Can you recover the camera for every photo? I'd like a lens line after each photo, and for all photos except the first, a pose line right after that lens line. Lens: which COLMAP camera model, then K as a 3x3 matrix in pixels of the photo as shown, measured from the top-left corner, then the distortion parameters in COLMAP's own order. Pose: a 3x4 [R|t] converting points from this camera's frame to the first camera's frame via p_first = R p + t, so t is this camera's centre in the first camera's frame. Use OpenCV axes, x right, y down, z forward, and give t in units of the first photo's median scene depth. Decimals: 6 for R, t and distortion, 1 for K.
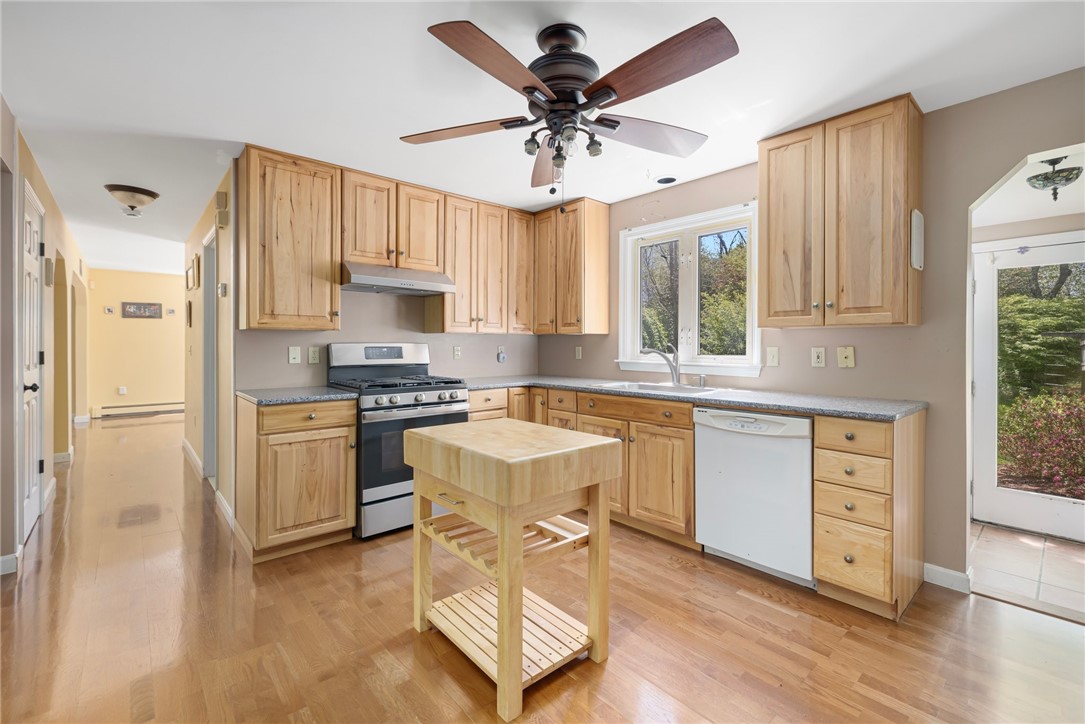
lens RADIAL K [[466.0, 0, 538.3], [0, 466.0, 346.0], [0, 0, 1]] dist [-0.000229, 0.000179]
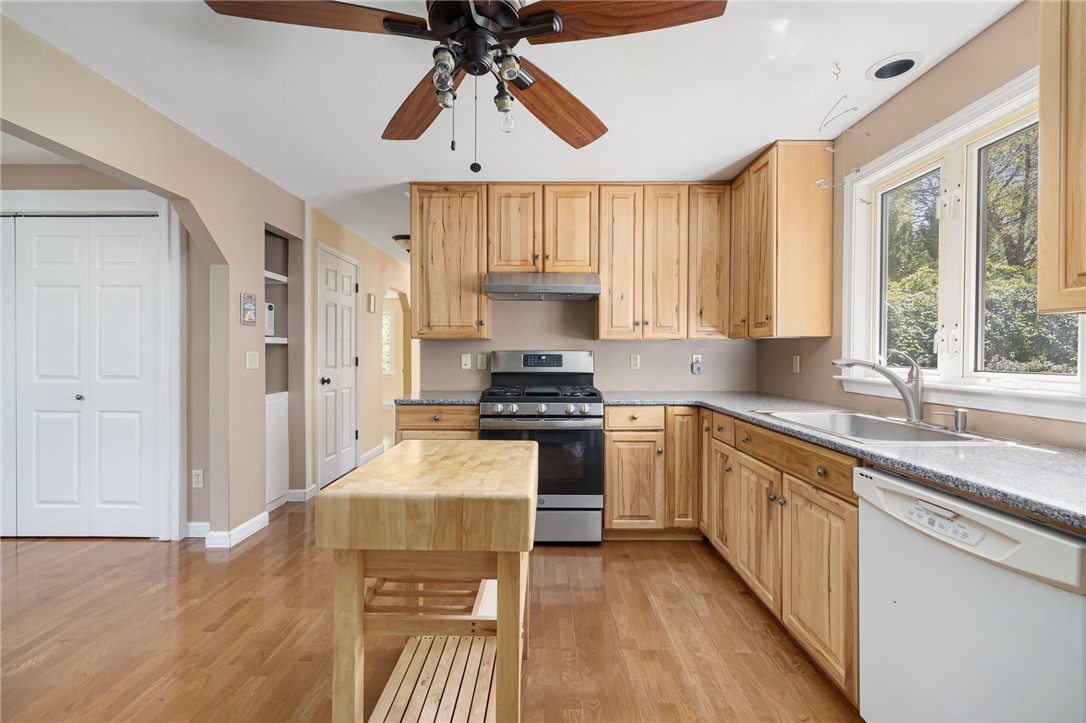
lens RADIAL K [[462.4, 0, 542.2], [0, 462.4, 356.3], [0, 0, 1]] dist [-0.000836, -0.000020]
pose [[0.749284, 0.005198, -0.662228, 0.355155], [-0.003197, 0.999986, 0.004232, 0.001345], [0.662241, -0.001054, 0.749290, 0.300135]]
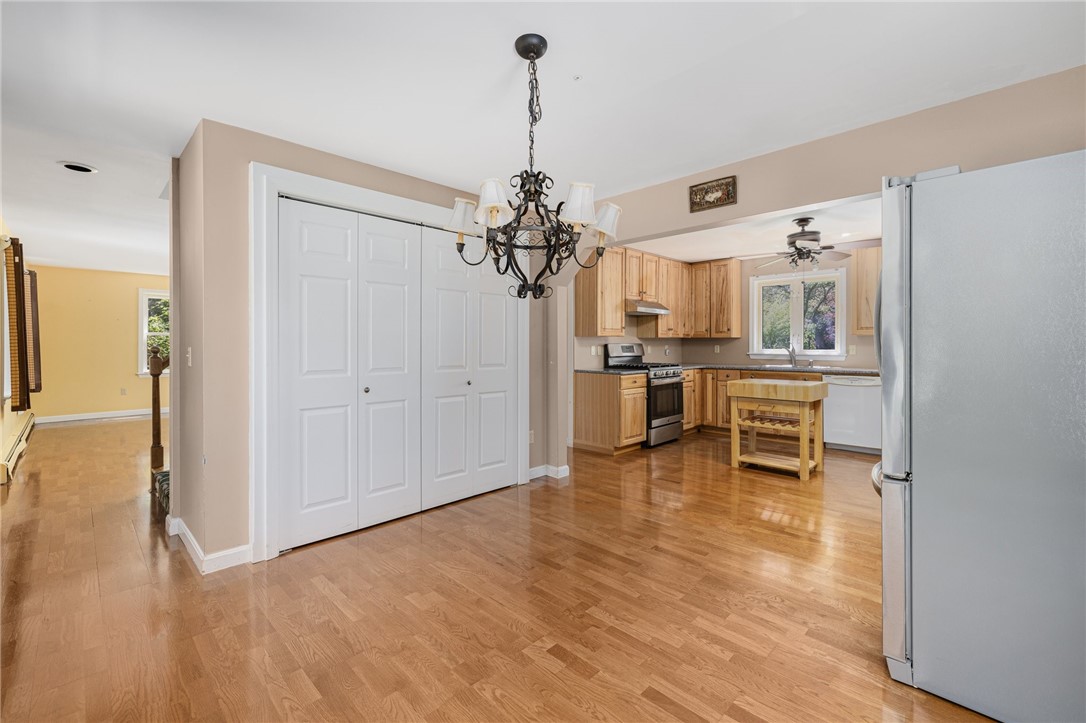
lens RADIAL K [[466.4, 0, 538.8], [0, 466.4, 345.5], [0, 0, 1]] dist [-0.000229, 0.000179]
pose [[0.997584, -0.004232, 0.069338, -0.877639], [0.004154, 0.999991, 0.001265, -0.002653], [-0.069343, -0.000974, 0.997592, -0.790179]]
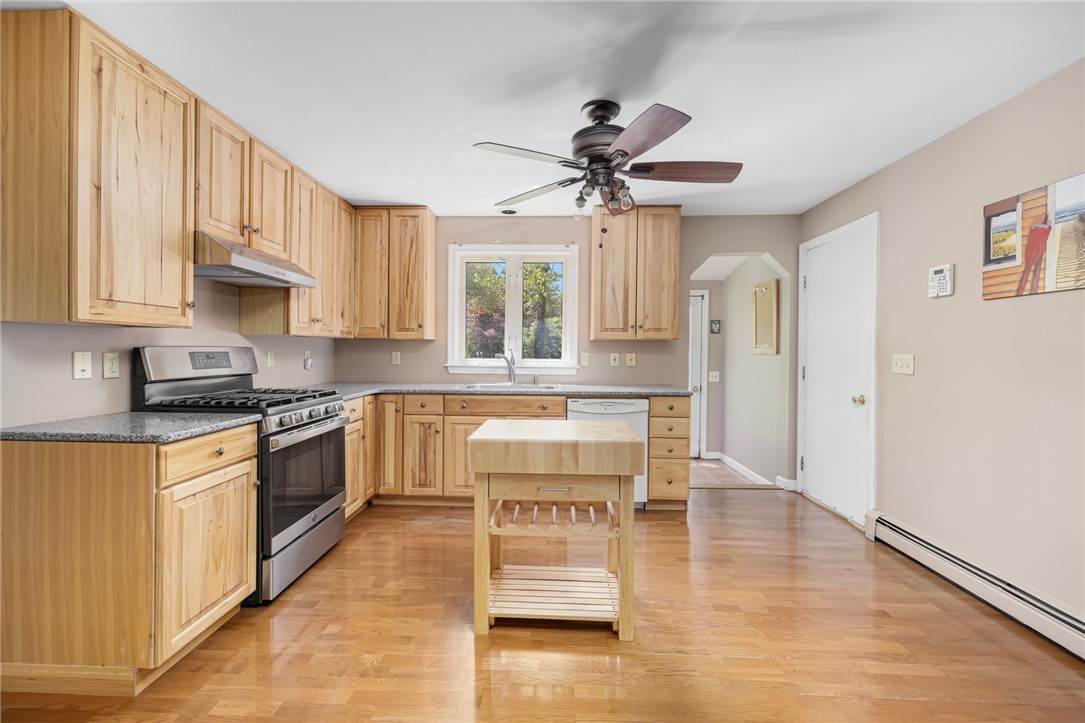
lens RADIAL K [[459.4, 0, 536.1], [0, 459.4, 356.1], [0, 0, 1]] dist [0.000879, 0.000318]
pose [[0.691198, -0.005375, 0.722645, -0.562736], [-0.005135, 0.999911, 0.012348, -0.003396], [-0.722647, -0.012246, 0.691109, 0.147640]]
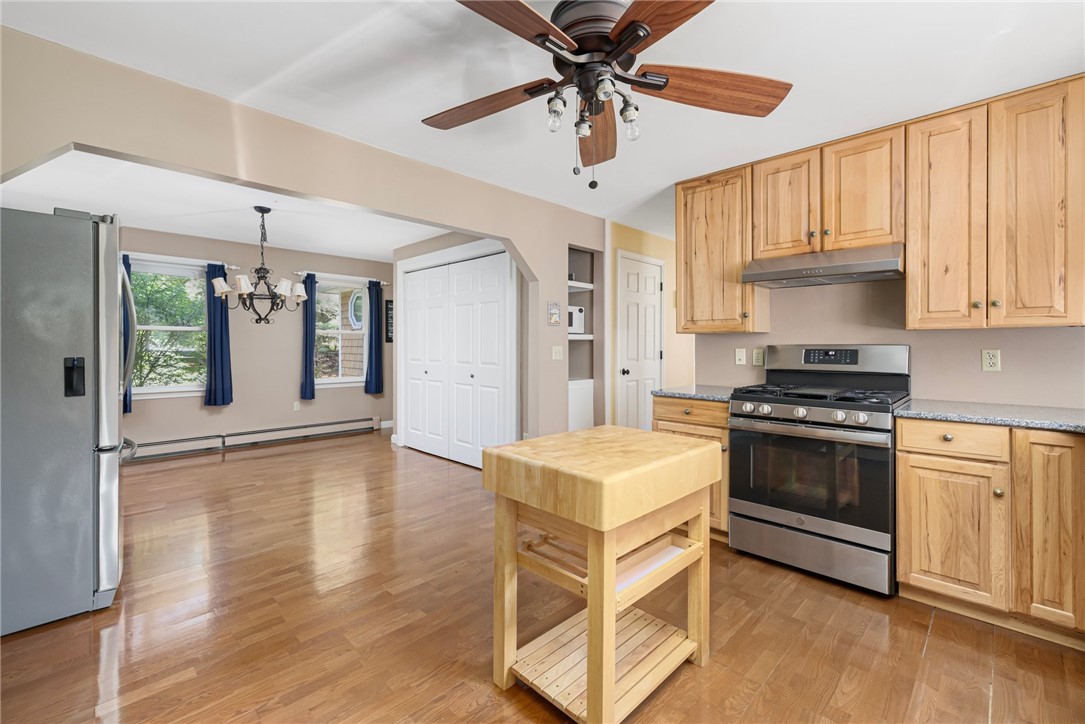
lens RADIAL K [[466.0, 0, 538.3], [0, 466.0, 346.0], [0, 0, 1]] dist [-0.000229, 0.000179]
pose [[0.069682, -0.001015, -0.997569, 0.504419], [-0.003839, 0.999992, -0.001285, -0.001479], [0.997562, 0.003919, 0.069677, 0.485971]]
